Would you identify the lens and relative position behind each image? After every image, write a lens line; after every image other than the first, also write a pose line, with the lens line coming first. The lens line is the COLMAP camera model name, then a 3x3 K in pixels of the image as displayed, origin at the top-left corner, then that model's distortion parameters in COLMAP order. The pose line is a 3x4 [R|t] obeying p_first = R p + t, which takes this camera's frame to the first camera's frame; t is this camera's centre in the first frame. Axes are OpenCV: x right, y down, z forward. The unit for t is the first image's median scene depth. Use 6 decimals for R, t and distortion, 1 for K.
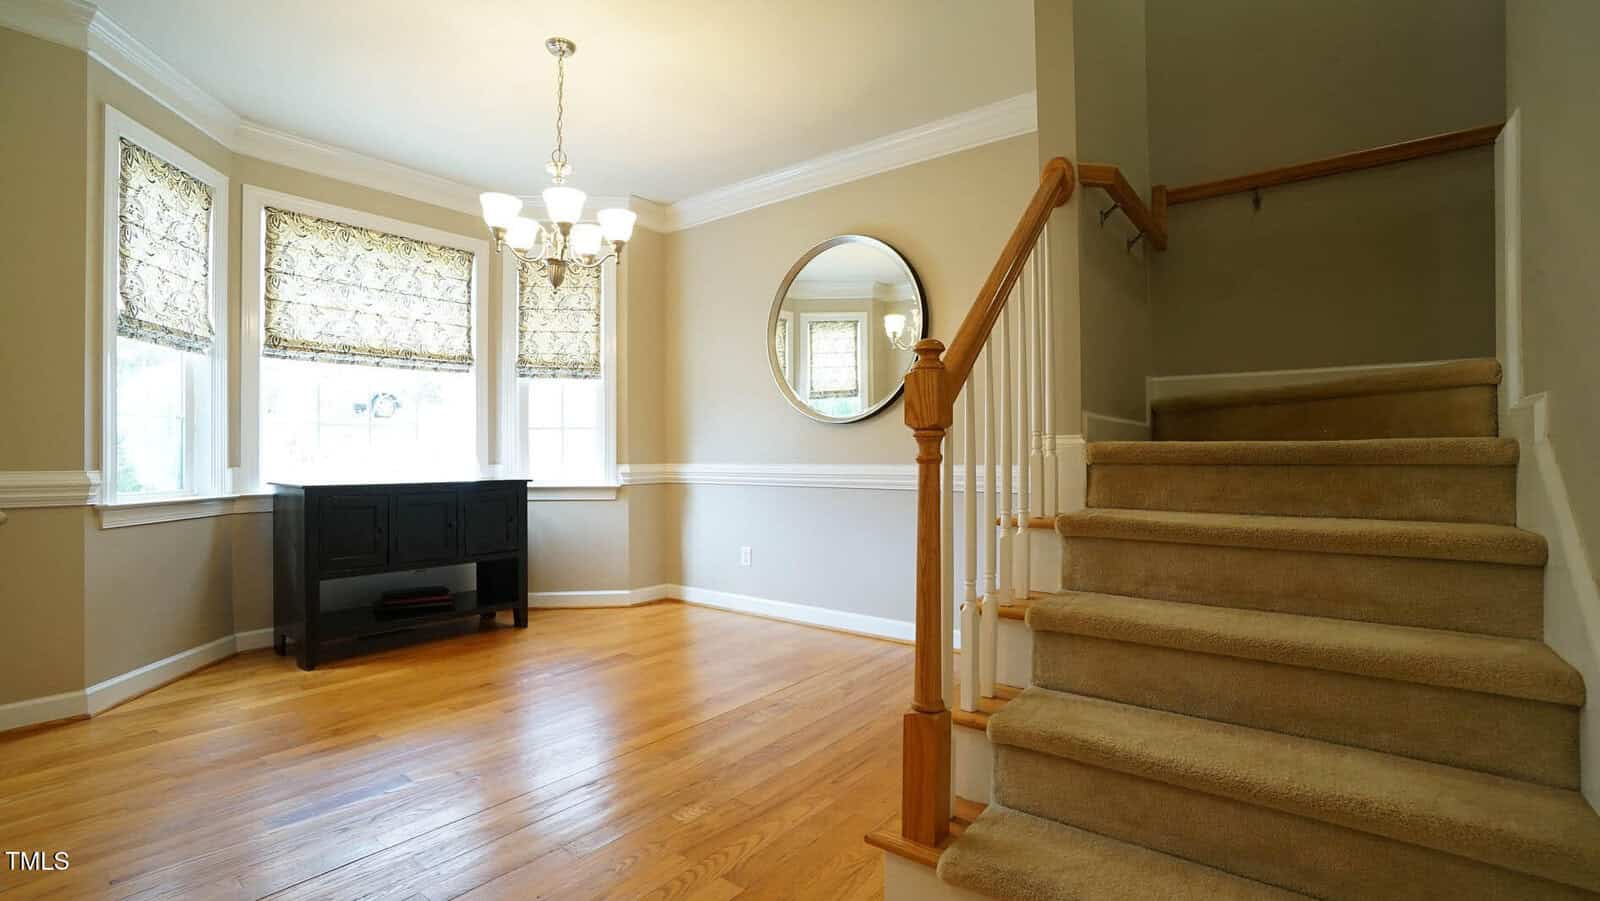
lens RADIAL K [[708.0, 0, 805.9], [0, 708.0, 455.0], [0, 0, 1]] dist [-0.028042, 0.010776]
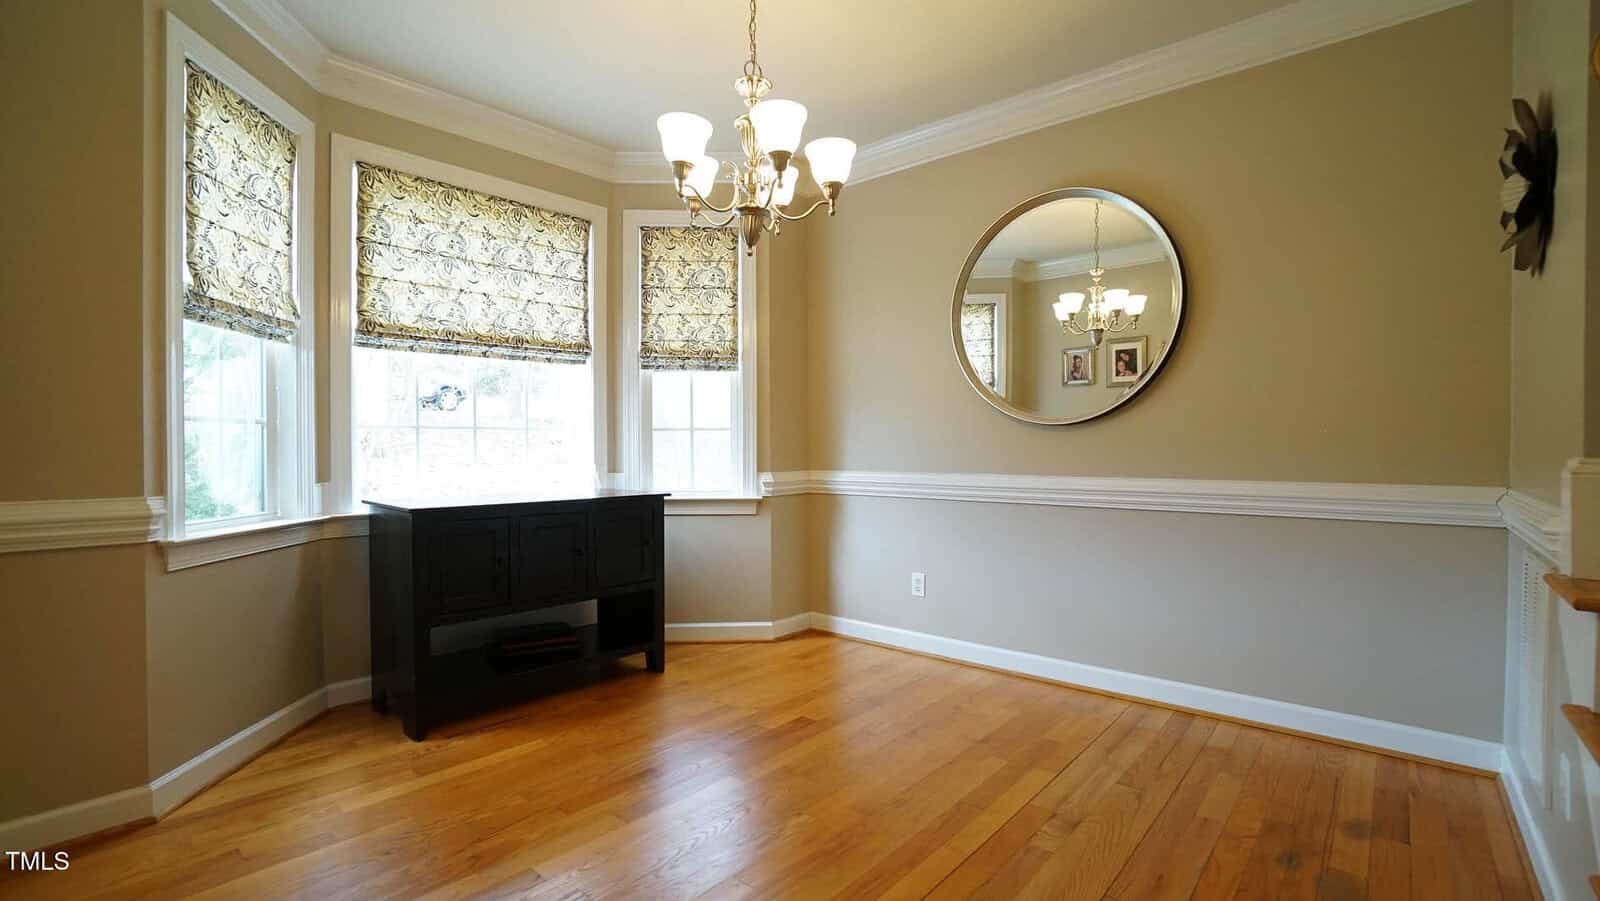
lens RADIAL K [[708.0, 0, 812.4], [0, 708.0, 453.6], [0, 0, 1]] dist [-0.028042, 0.010776]
pose [[0.998669, 0.000019, -0.051584, -0.206200], [0.000536, 0.999942, 0.010733, -0.023372], [0.051581, -0.010747, 0.998611, 0.213110]]
